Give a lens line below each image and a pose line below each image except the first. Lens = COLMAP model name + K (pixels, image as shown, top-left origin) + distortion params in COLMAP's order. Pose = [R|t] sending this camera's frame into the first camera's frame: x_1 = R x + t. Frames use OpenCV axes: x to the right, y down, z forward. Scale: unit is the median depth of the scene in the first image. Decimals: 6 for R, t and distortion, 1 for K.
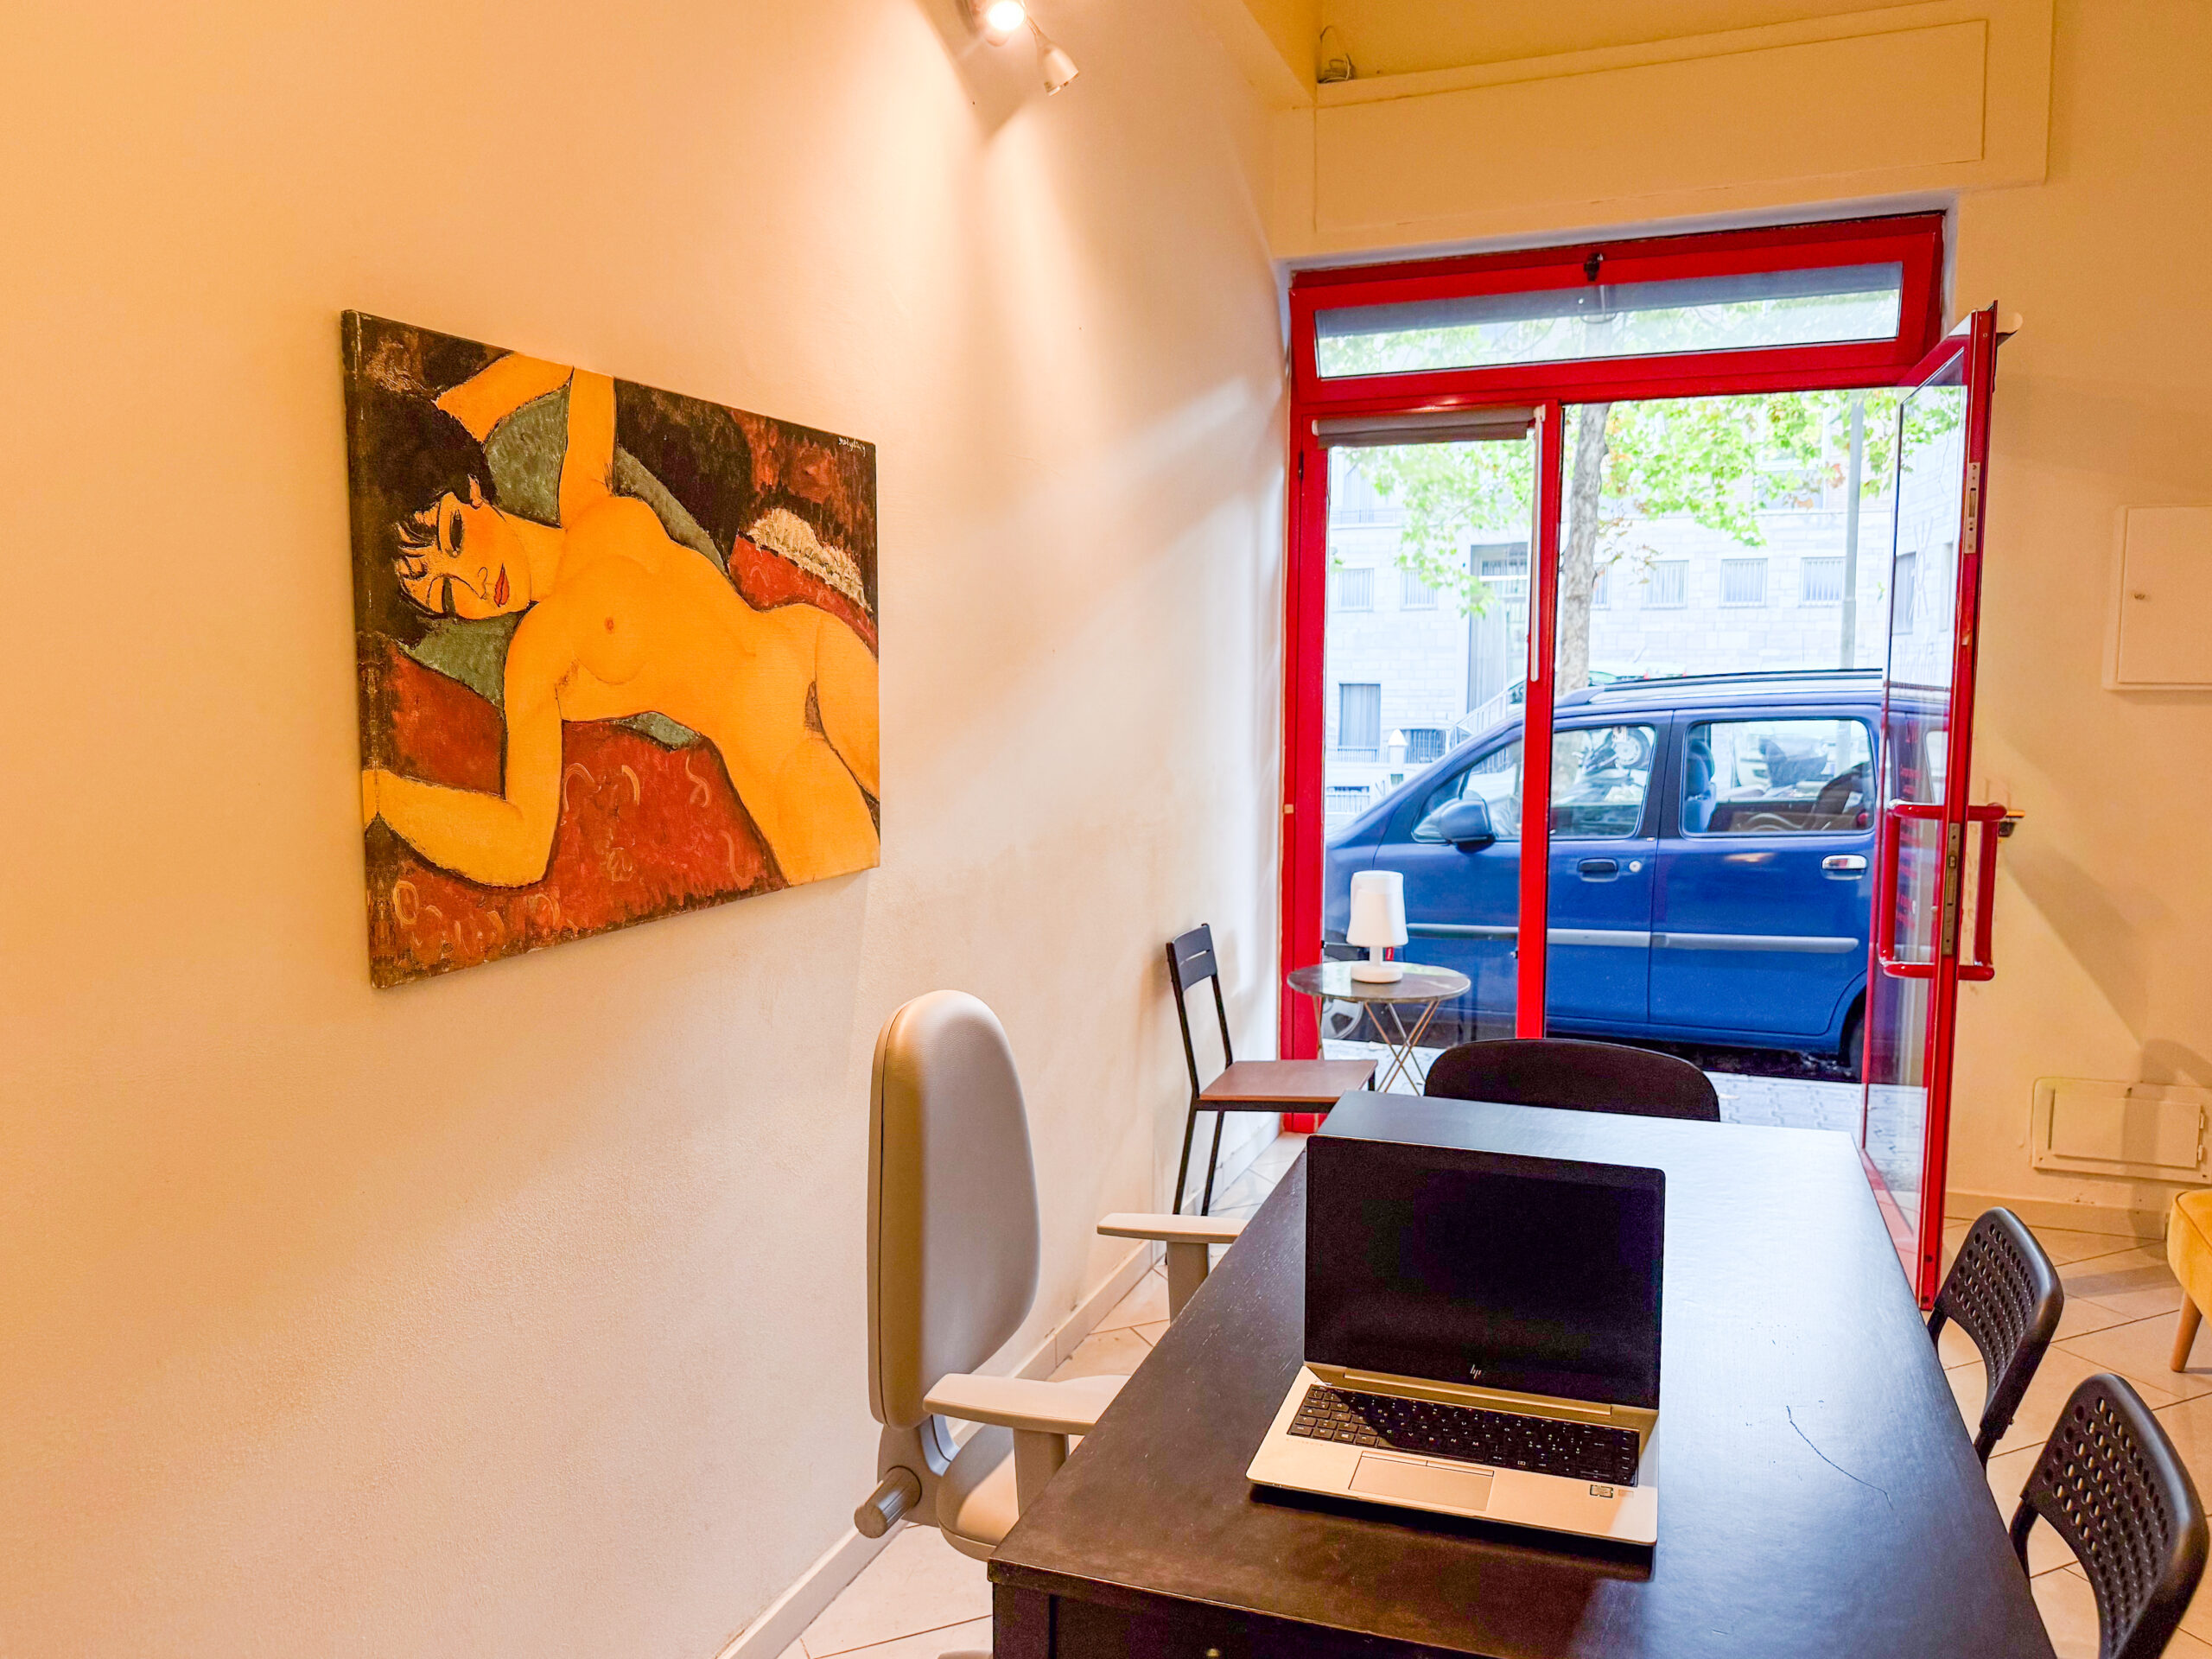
lens RADIAL K [[1609.3, 0, 1113.2], [0, 1609.3, 845.7], [0, 0, 1]] dist [0.078508, -0.092550]
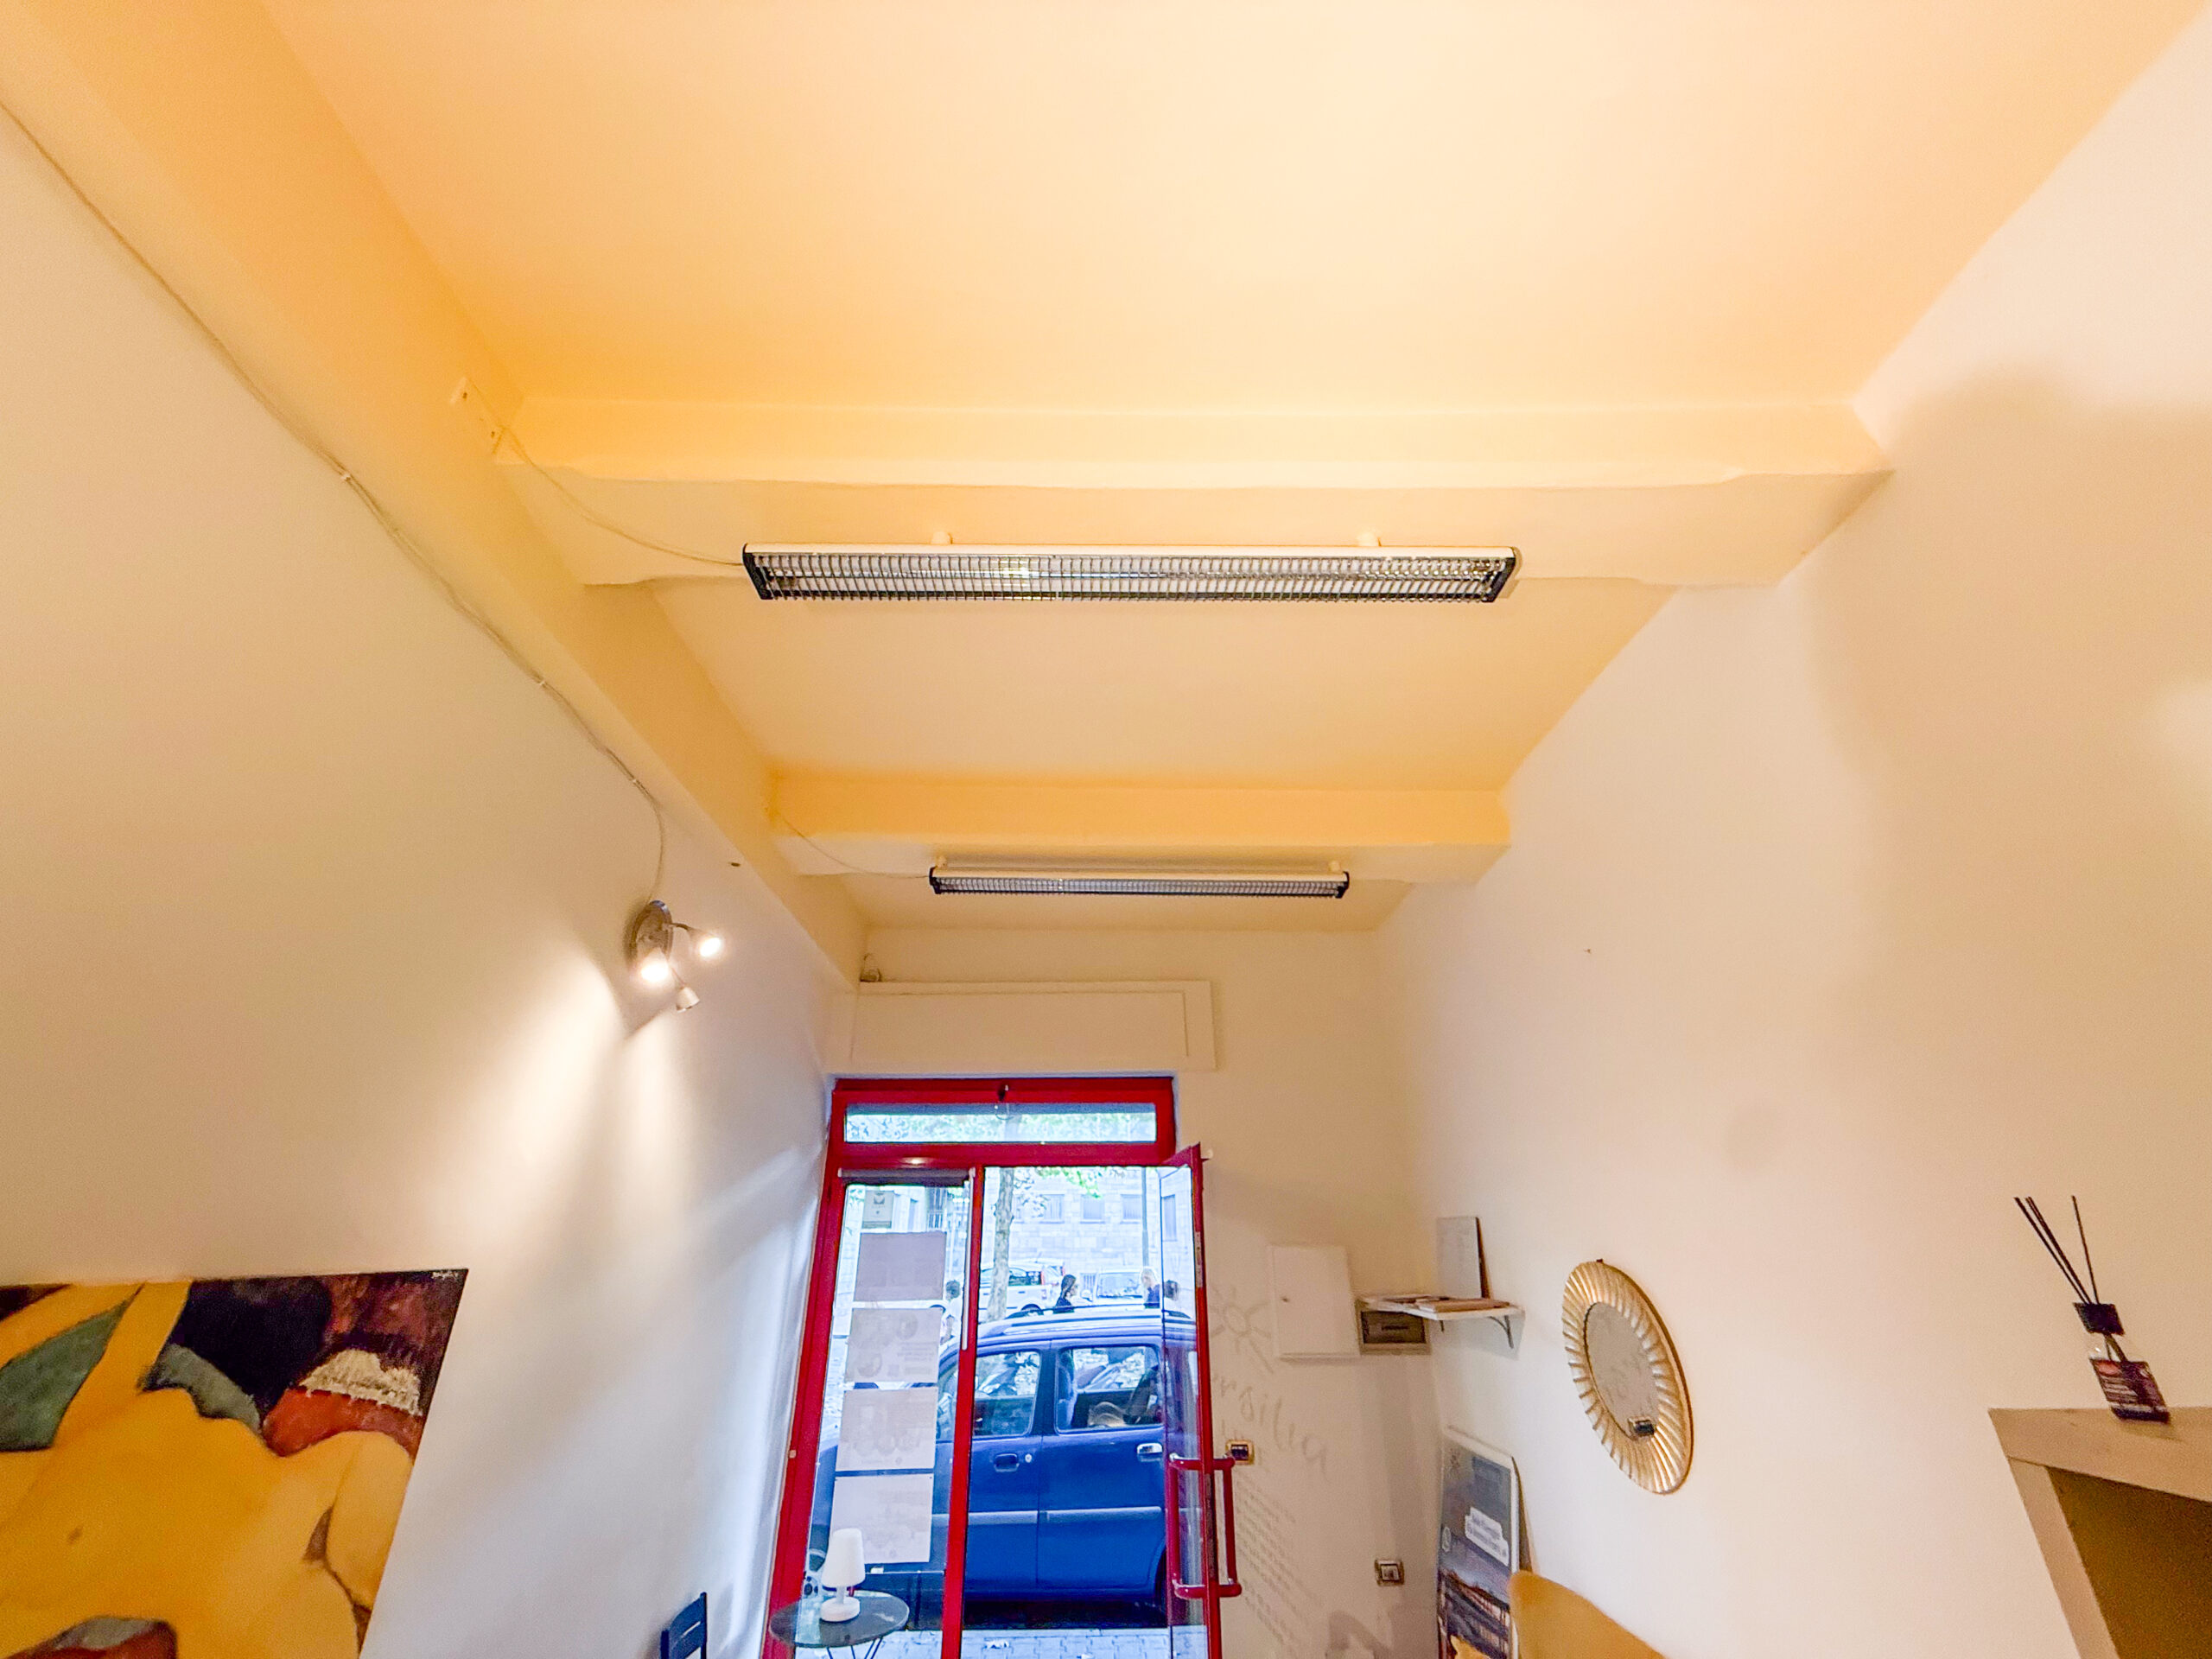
lens RADIAL K [[885.4, 0, 1103.7], [0, 885.4, 827.8], [0, 0, 1]] dist [-0.002894, 0.000865]
pose [[0.930001, 0.160495, 0.330664, 0.034448], [0.037137, 0.853995, -0.518954, -0.133604], [-0.365675, 0.494908, 0.788256, 0.039944]]
